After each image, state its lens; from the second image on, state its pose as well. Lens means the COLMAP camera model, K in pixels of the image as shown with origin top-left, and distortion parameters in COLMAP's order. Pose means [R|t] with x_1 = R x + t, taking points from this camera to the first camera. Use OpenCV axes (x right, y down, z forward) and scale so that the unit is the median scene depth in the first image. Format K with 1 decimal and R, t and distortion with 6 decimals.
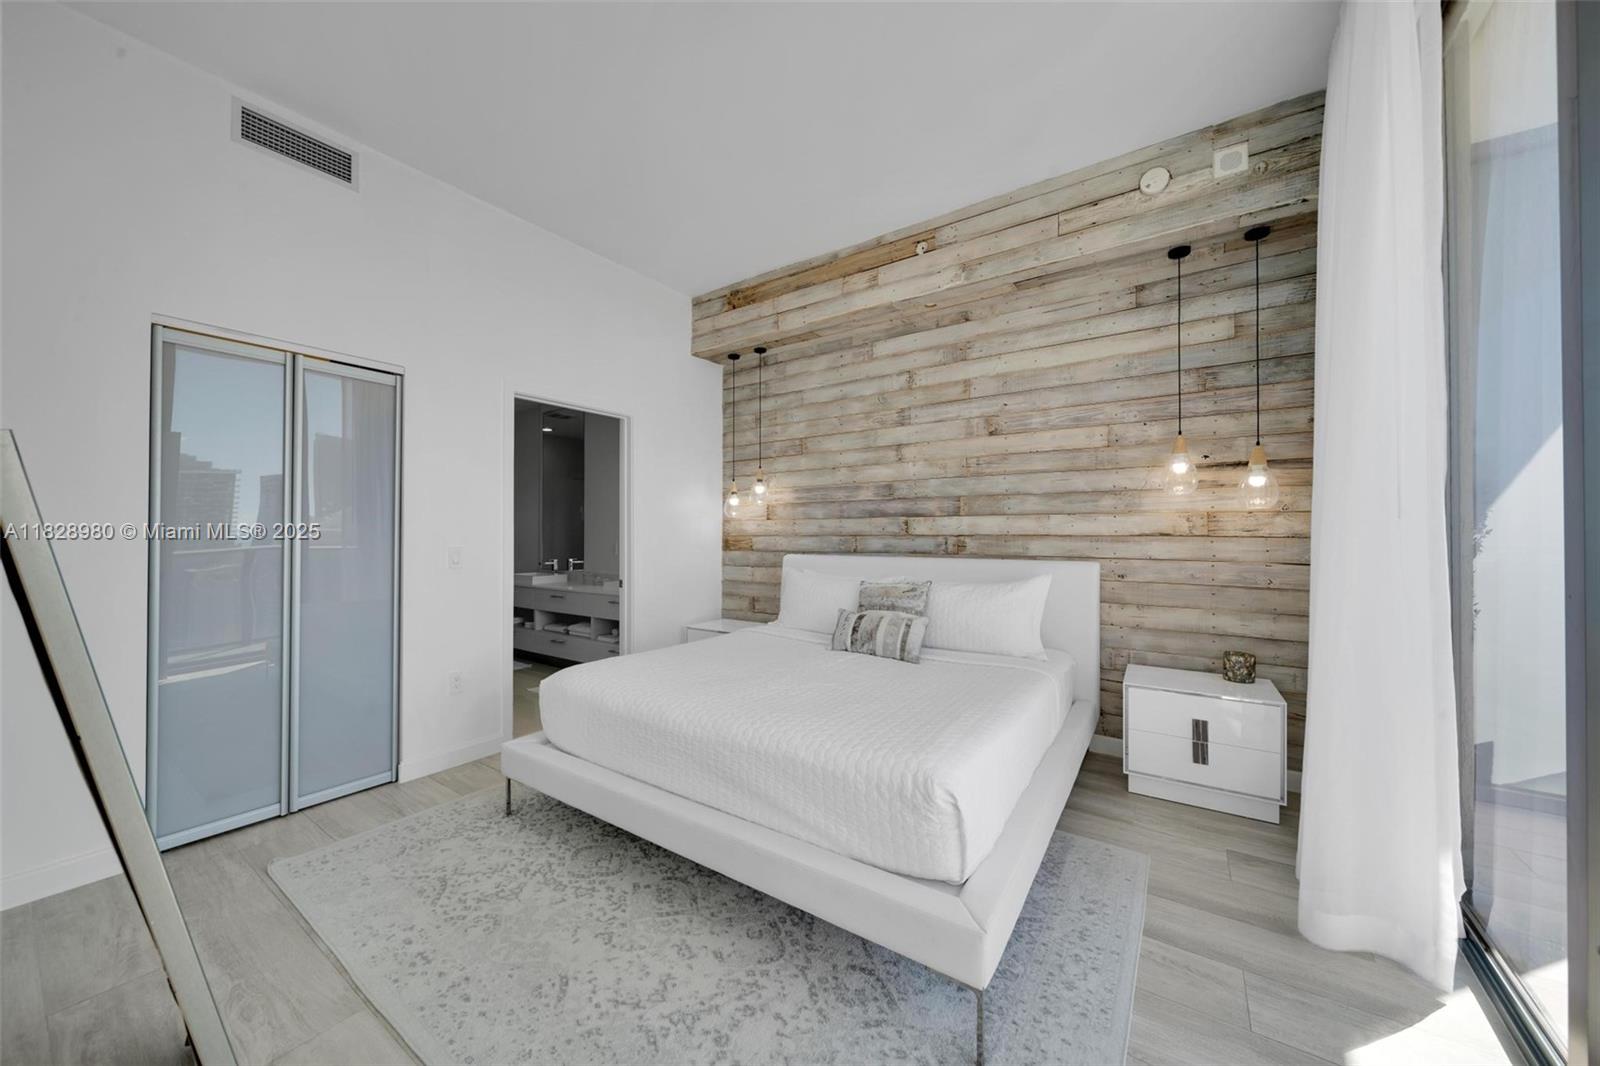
lens RADIAL K [[559.9, 0, 804.3], [0, 559.9, 529.0], [0, 0, 1]] dist [0.000038, -0.001702]
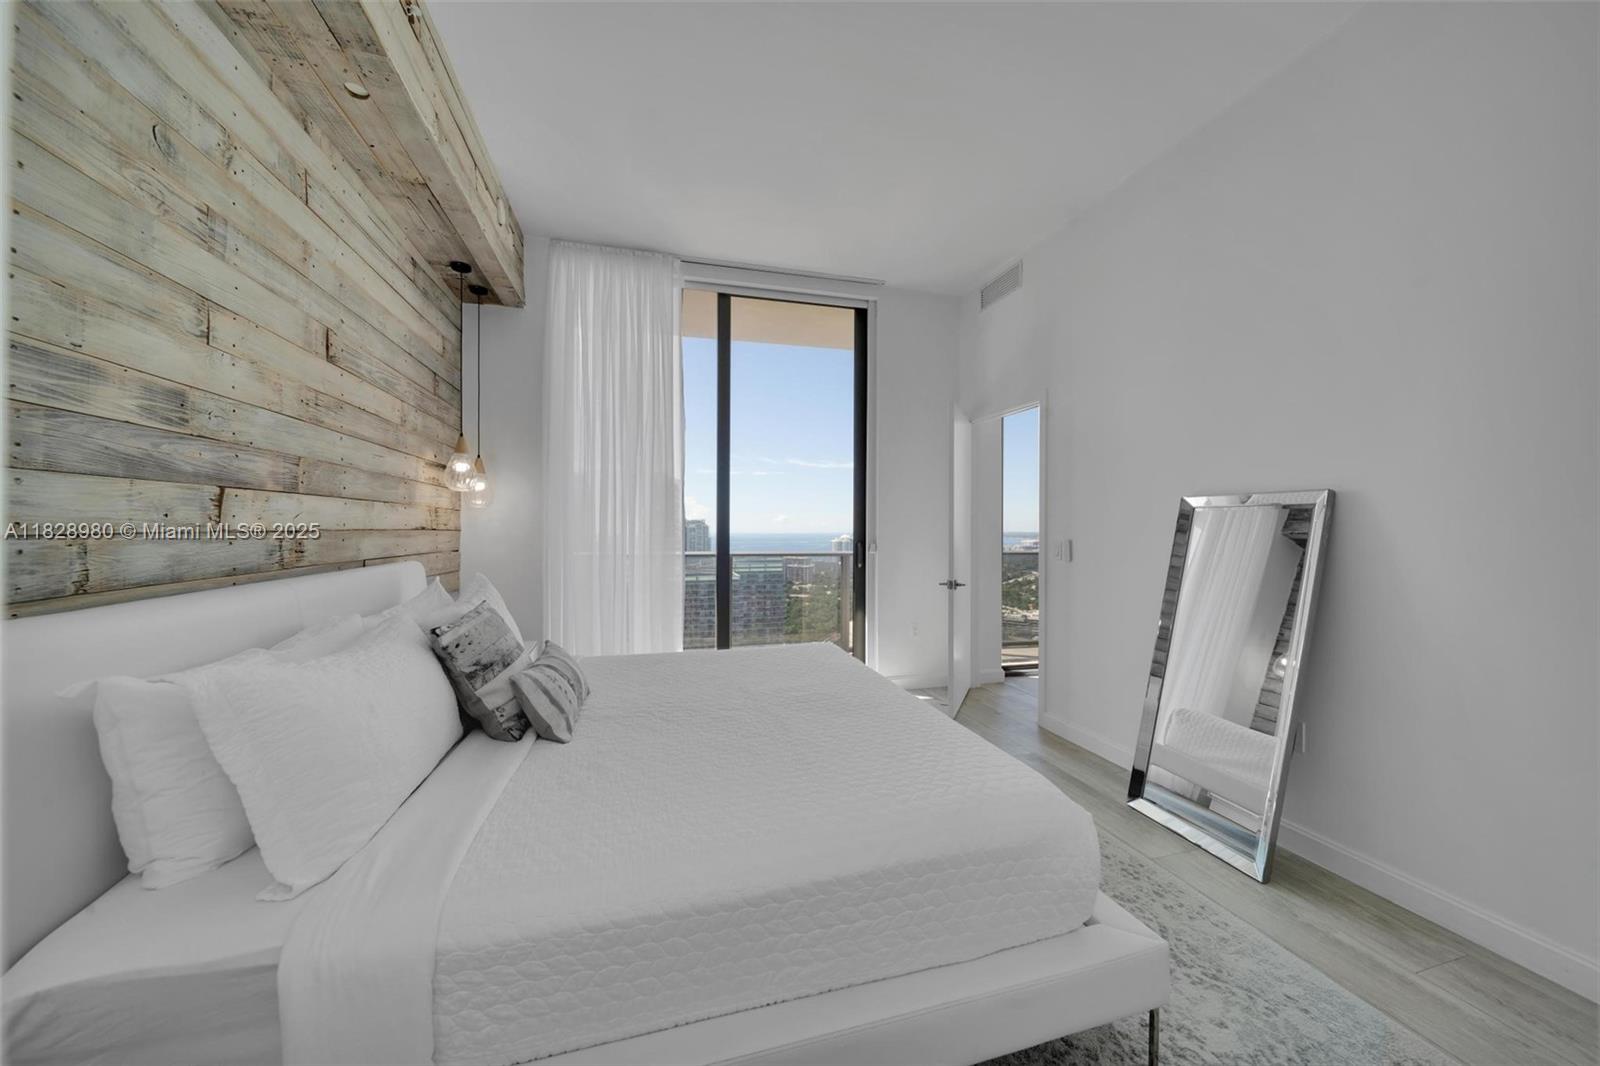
lens RADIAL K [[559.0, 0, 802.6], [0, 559.0, 529.8], [0, 0, 1]] dist [-0.001499, -0.000822]
pose [[-0.764912, -0.002910, 0.644128, -0.390361], [-0.005956, 0.999979, -0.002554, 0.007859], [-0.644107, -0.005790, -0.764914, 1.024099]]
